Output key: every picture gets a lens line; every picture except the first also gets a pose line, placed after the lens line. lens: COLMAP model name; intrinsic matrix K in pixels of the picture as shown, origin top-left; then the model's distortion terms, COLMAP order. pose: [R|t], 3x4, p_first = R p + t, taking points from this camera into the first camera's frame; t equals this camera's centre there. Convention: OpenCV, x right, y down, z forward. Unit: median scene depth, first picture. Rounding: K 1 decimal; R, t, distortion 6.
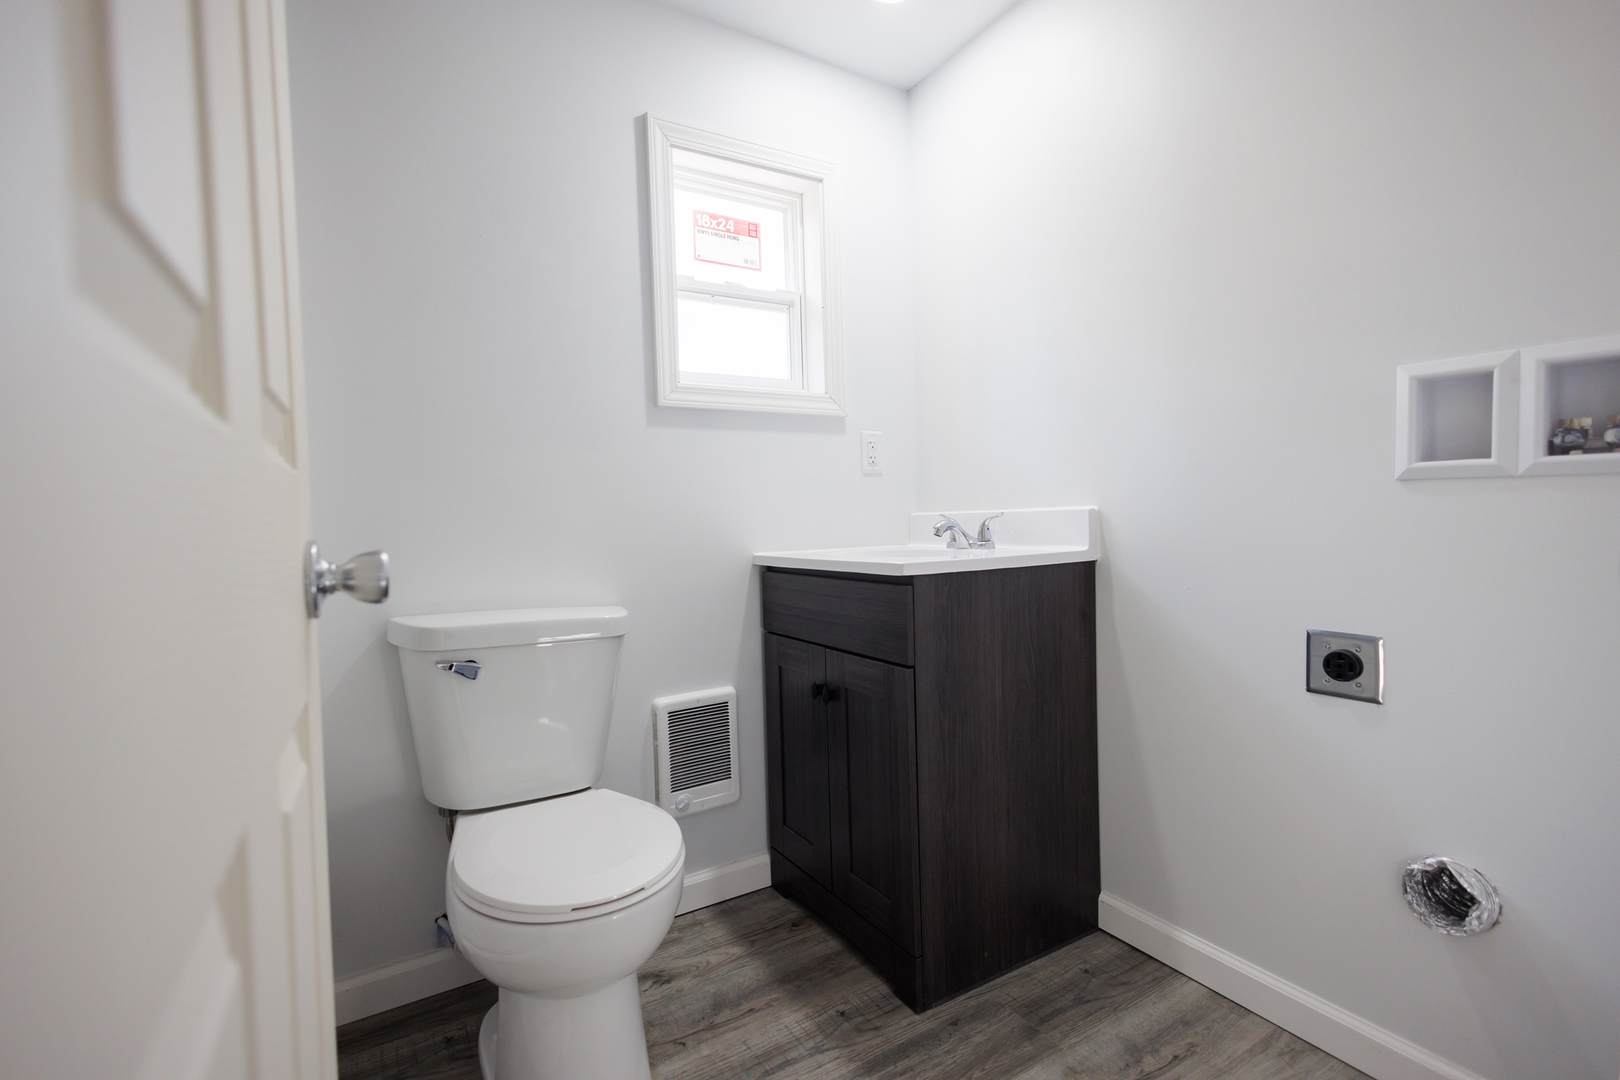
lens RADIAL K [[746.1, 0, 801.7], [0, 746.1, 535.4], [0, 0, 1]] dist [0.009622, -0.000676]
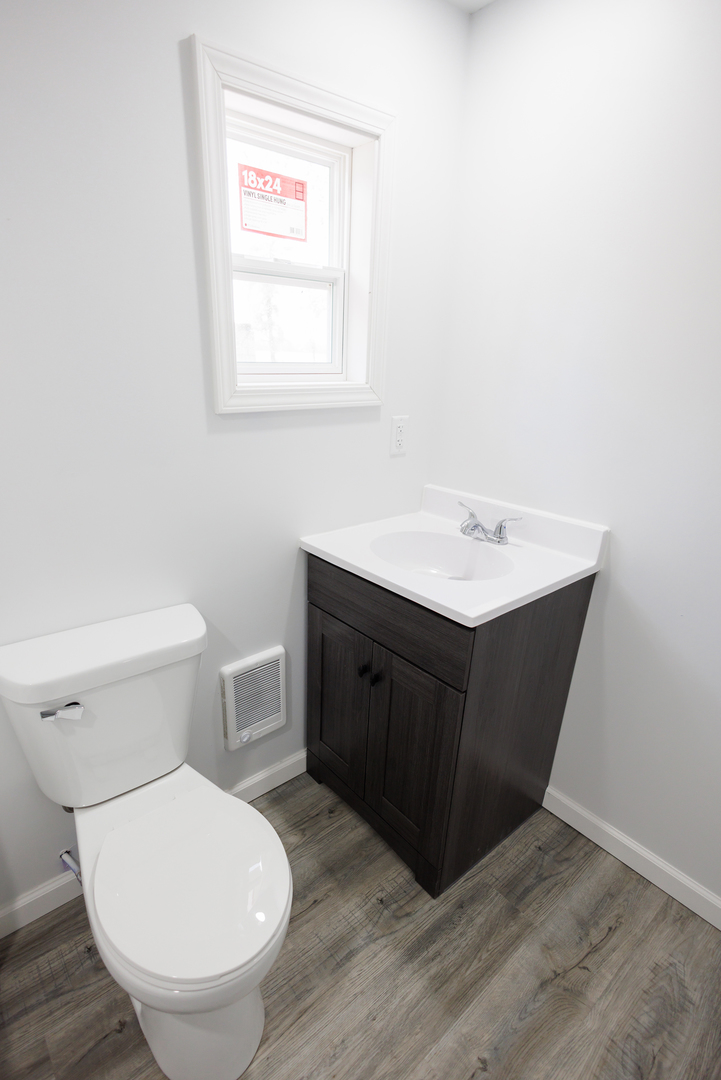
lens RADIAL K [[530.3, 0, 328.1], [0, 530.3, 570.0], [0, 0, 1]] dist [0.012621, -0.002775]
pose [[0.990283, -0.004651, 0.138990, -0.176010], [-0.044156, 0.937208, 0.345964, -0.276200], [-0.131871, -0.348739, 0.927896, 0.295856]]
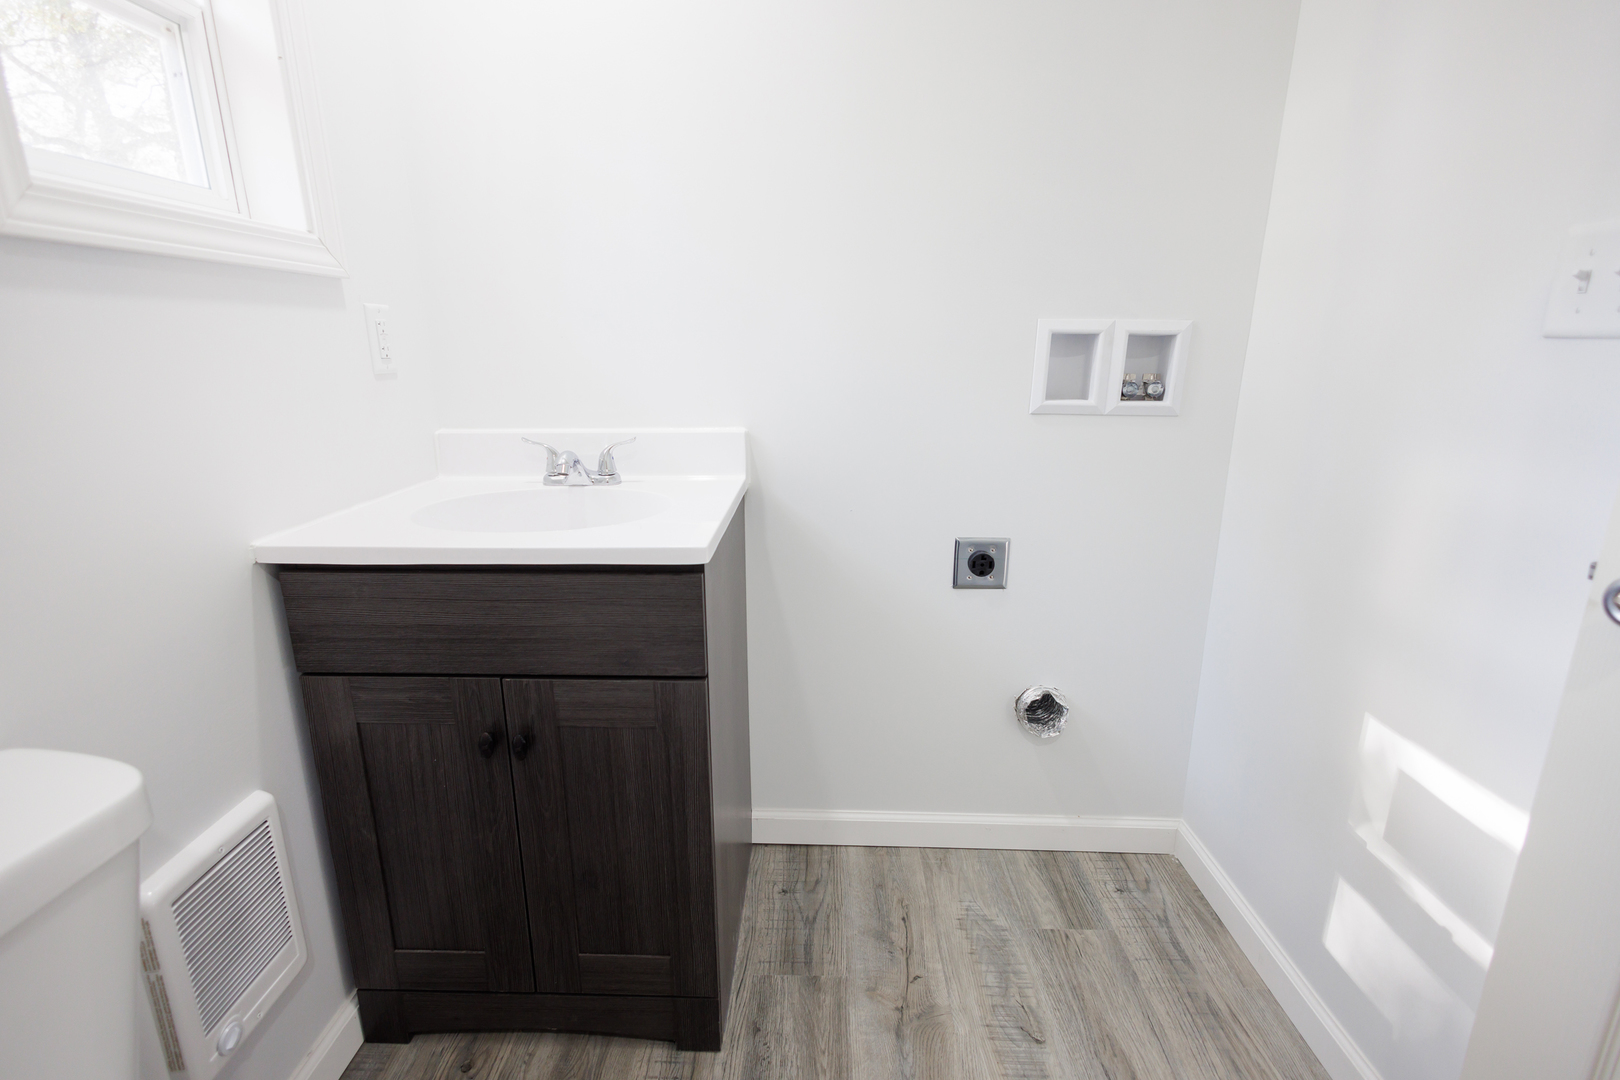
lens RADIAL K [[762.8, 0, 800.5], [0, 762.8, 542.0], [0, 0, 1]] dist [0.010350, -0.000504]
pose [[0.540198, -0.190993, 0.819578, -0.390188], [0.011560, 0.975497, 0.219709, -0.118743], [-0.841458, -0.109212, 0.529170, 0.502059]]
